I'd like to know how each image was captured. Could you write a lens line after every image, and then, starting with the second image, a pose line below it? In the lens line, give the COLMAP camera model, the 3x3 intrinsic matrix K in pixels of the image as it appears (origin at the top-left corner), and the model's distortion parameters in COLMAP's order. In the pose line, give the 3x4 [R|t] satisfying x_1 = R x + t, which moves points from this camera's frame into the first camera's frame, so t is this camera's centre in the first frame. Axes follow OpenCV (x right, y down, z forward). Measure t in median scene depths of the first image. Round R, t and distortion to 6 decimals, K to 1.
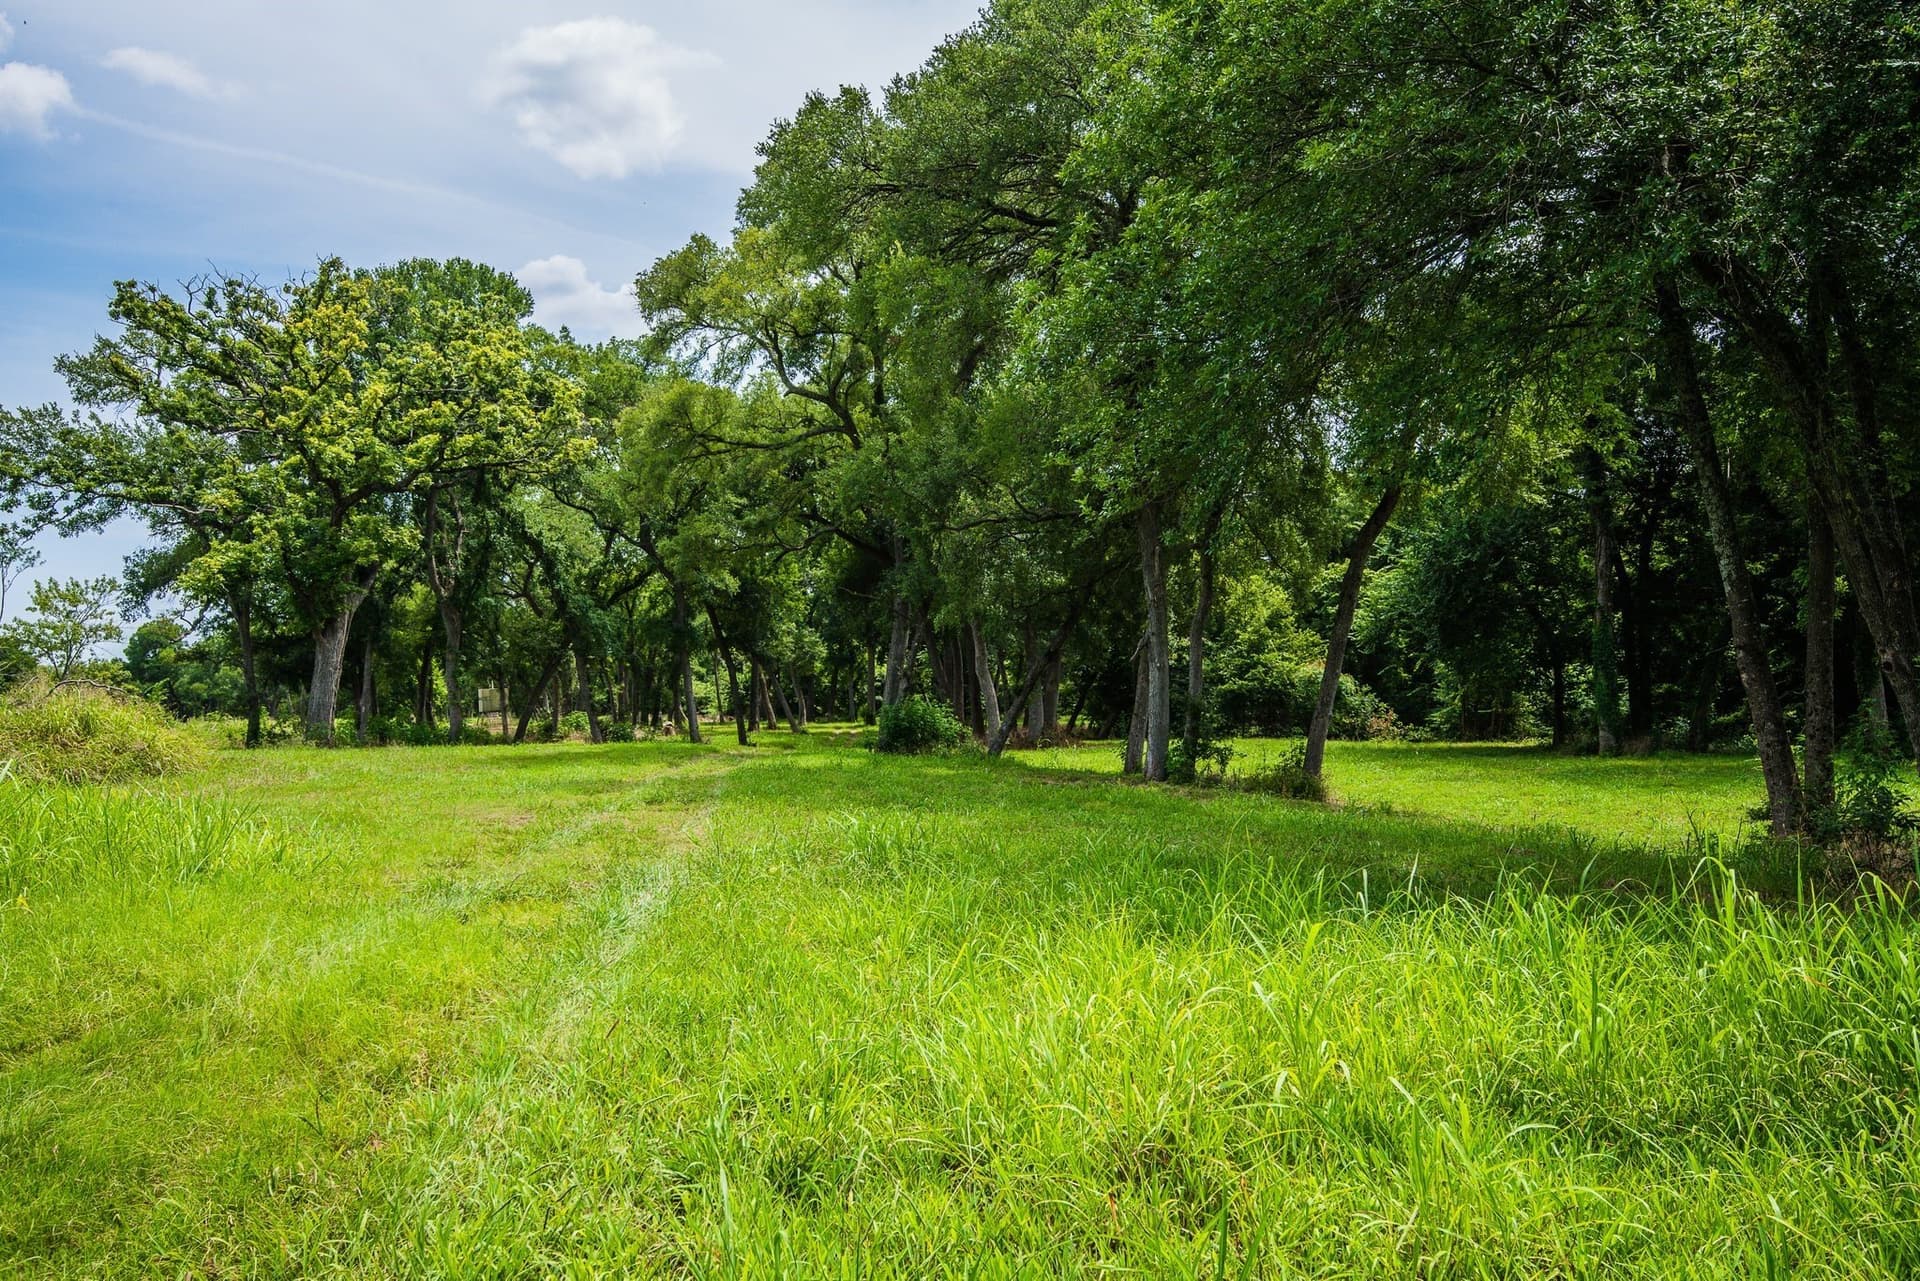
lens RADIAL K [[1493.0, 0, 960.0], [0, 1493.0, 640.5], [0, 0, 1]] dist [0.045500, 0.000891]
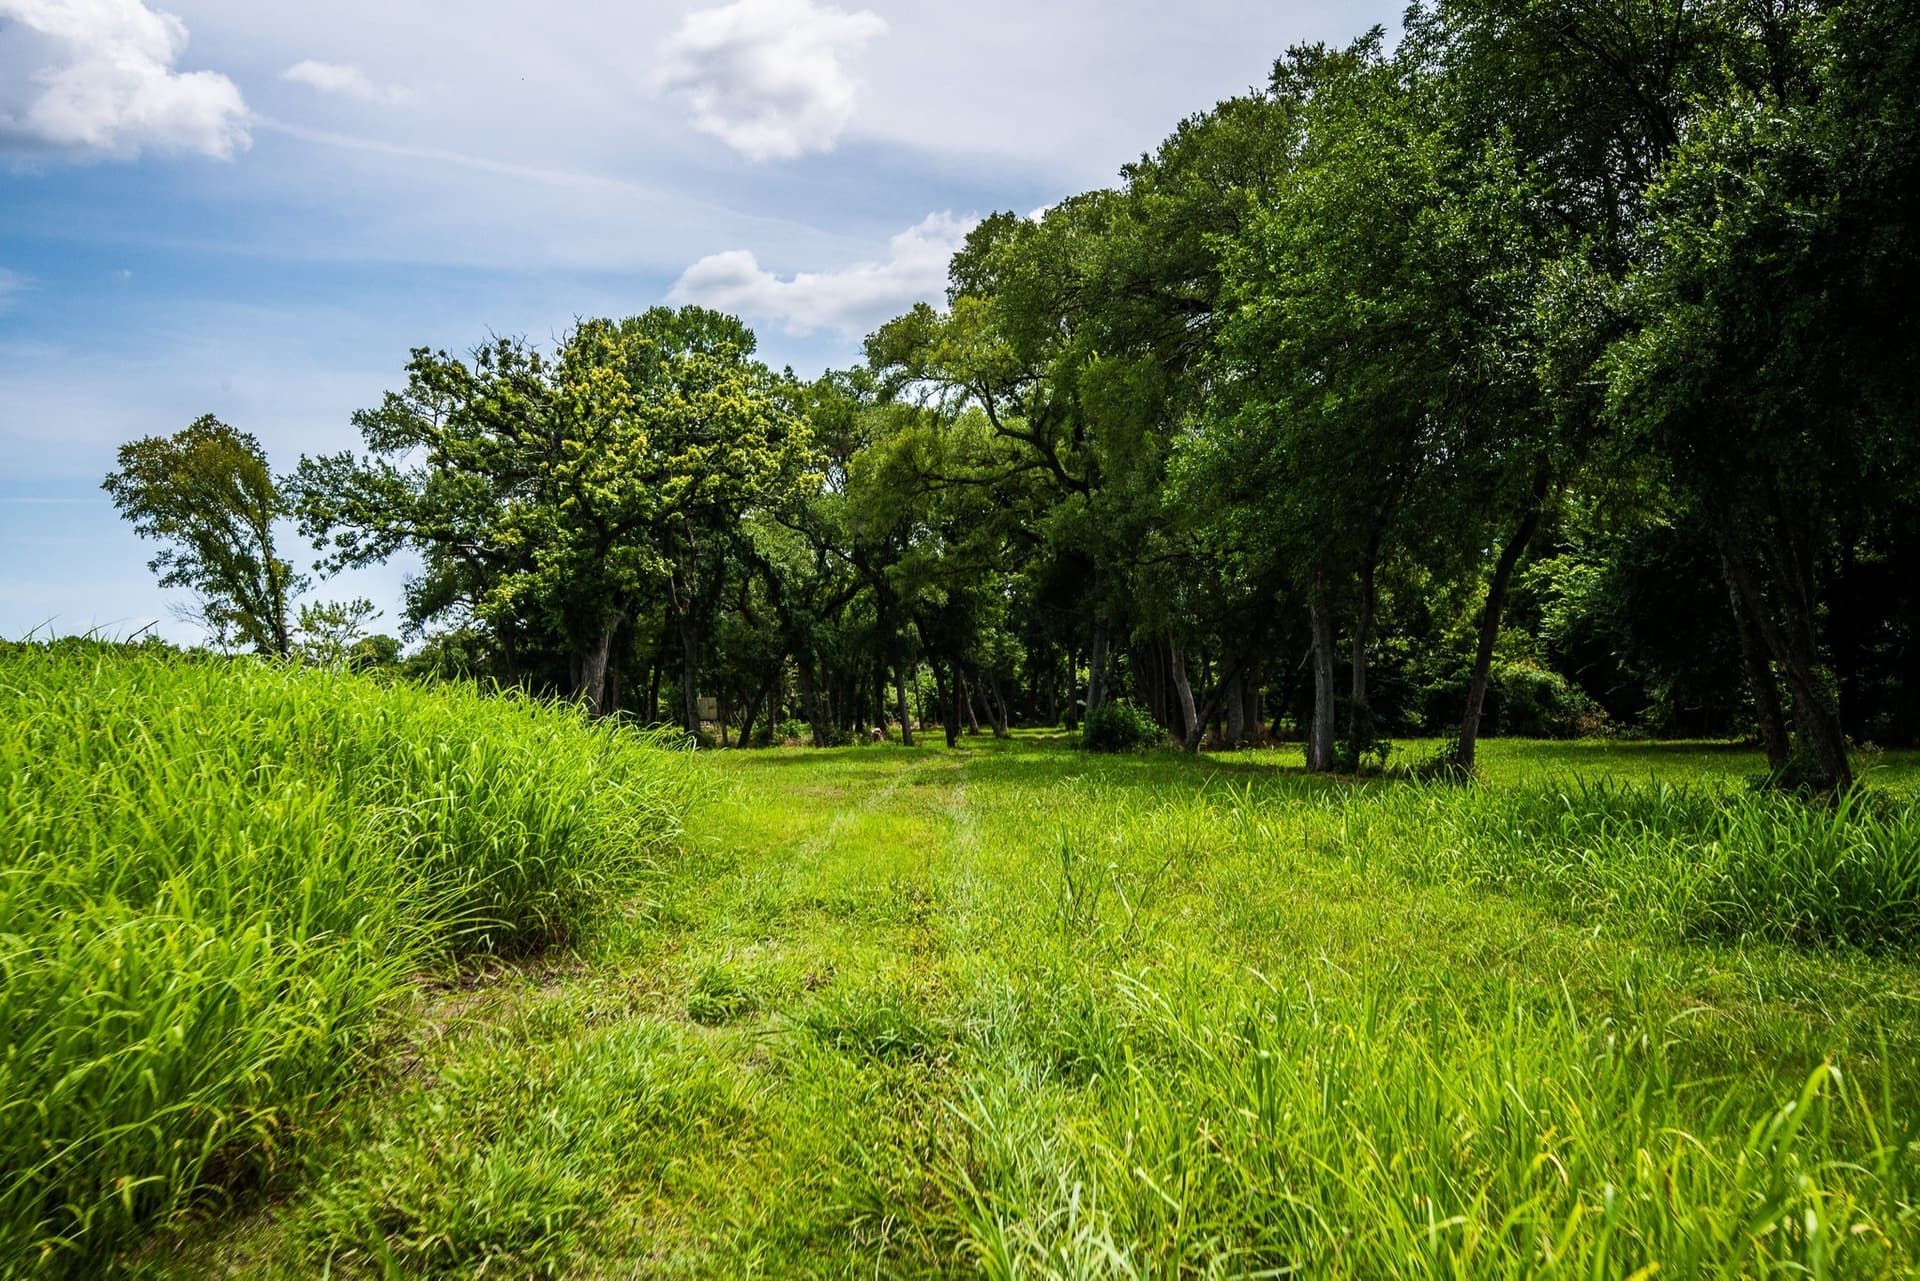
lens RADIAL K [[1554.9, 0, 960.0], [0, 1554.9, 640.5], [0, 0, 1]] dist [0.051829, -0.001035]
pose [[0.991320, -0.018392, -0.130179, 0.004410], [0.018226, 0.999831, -0.002465, -0.004841], [0.130202, 0.000071, 0.991487, -0.112035]]
